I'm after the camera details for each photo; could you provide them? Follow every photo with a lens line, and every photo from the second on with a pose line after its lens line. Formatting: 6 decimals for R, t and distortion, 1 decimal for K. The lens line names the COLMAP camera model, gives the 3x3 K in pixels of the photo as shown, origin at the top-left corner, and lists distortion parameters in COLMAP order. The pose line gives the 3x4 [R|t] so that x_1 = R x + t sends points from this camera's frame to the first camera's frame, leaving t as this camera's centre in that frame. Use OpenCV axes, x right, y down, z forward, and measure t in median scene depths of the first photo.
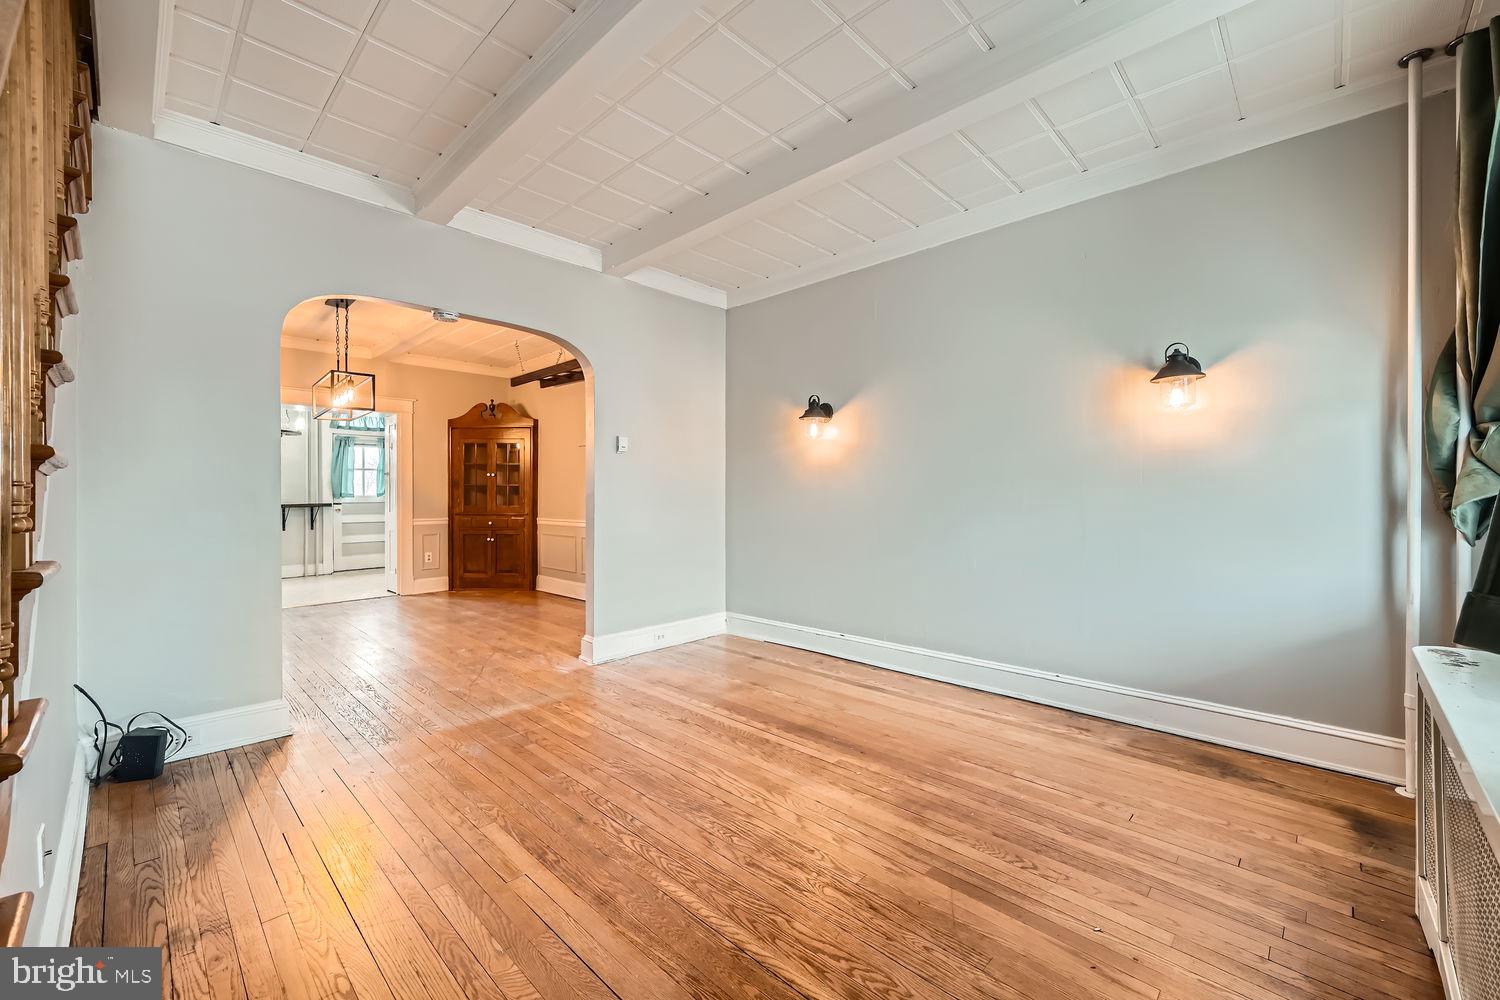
lens RADIAL K [[599.4, 0, 751.3], [0, 599.4, 497.3], [0, 0, 1]] dist [-0.000872, -0.000061]
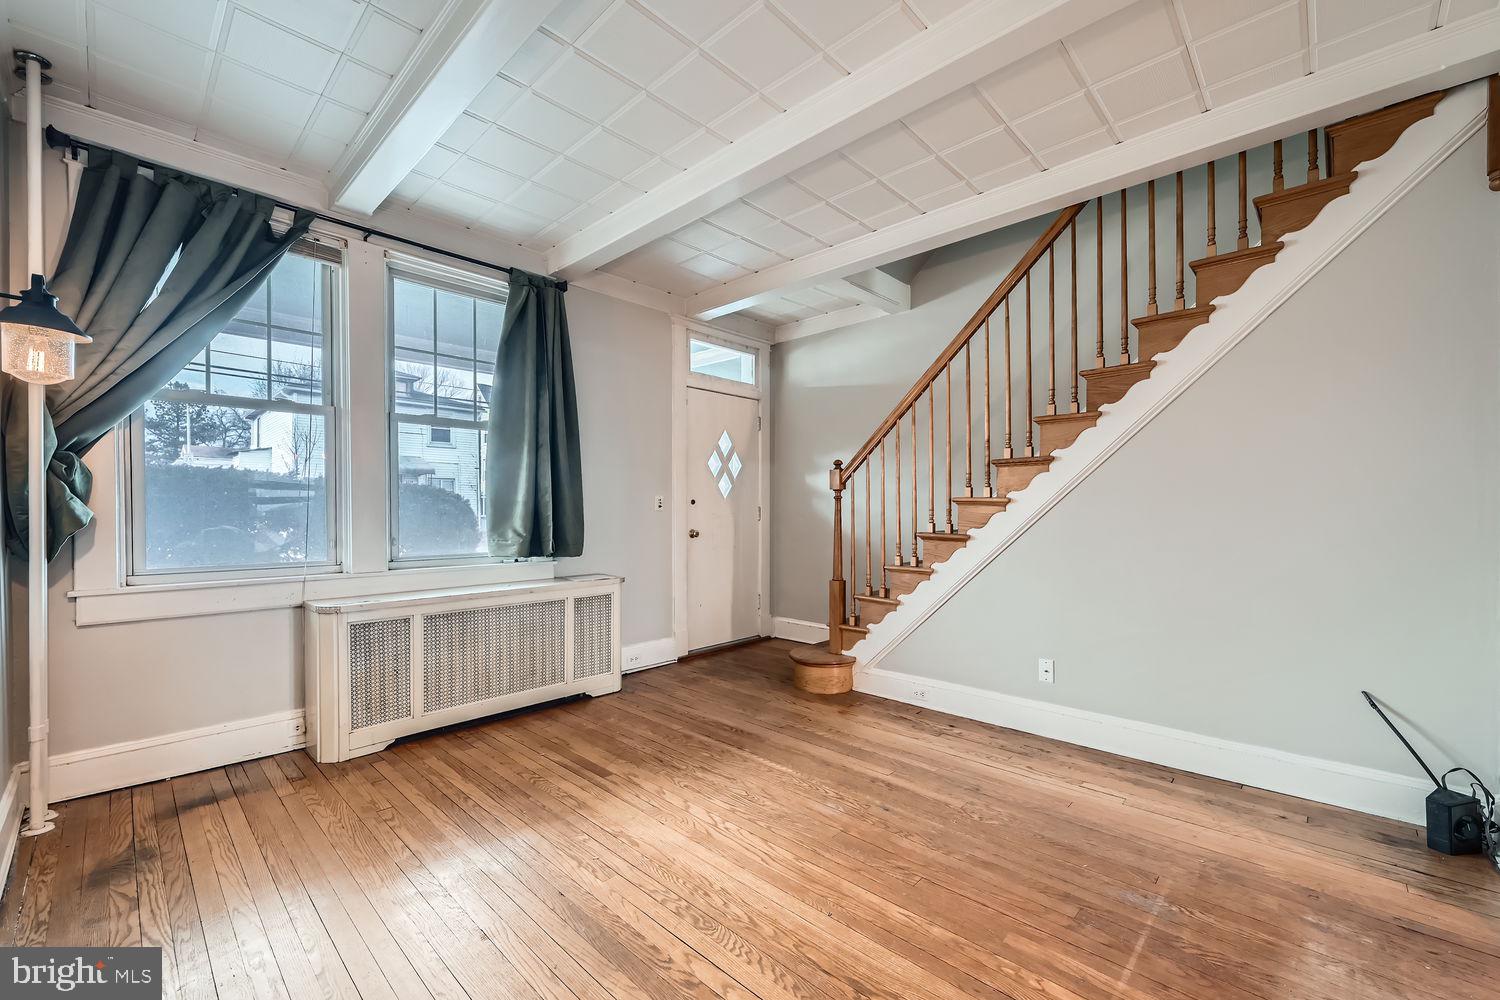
lens RADIAL K [[599.4, 0, 751.1], [0, 599.4, 506.3], [0, 0, 1]] dist [-0.000872, -0.000061]
pose [[-0.999993, 0.001833, -0.003299, -0.035870], [0.001840, 0.999996, -0.001994, -0.018042], [0.003295, -0.002001, -0.999993, 2.104370]]
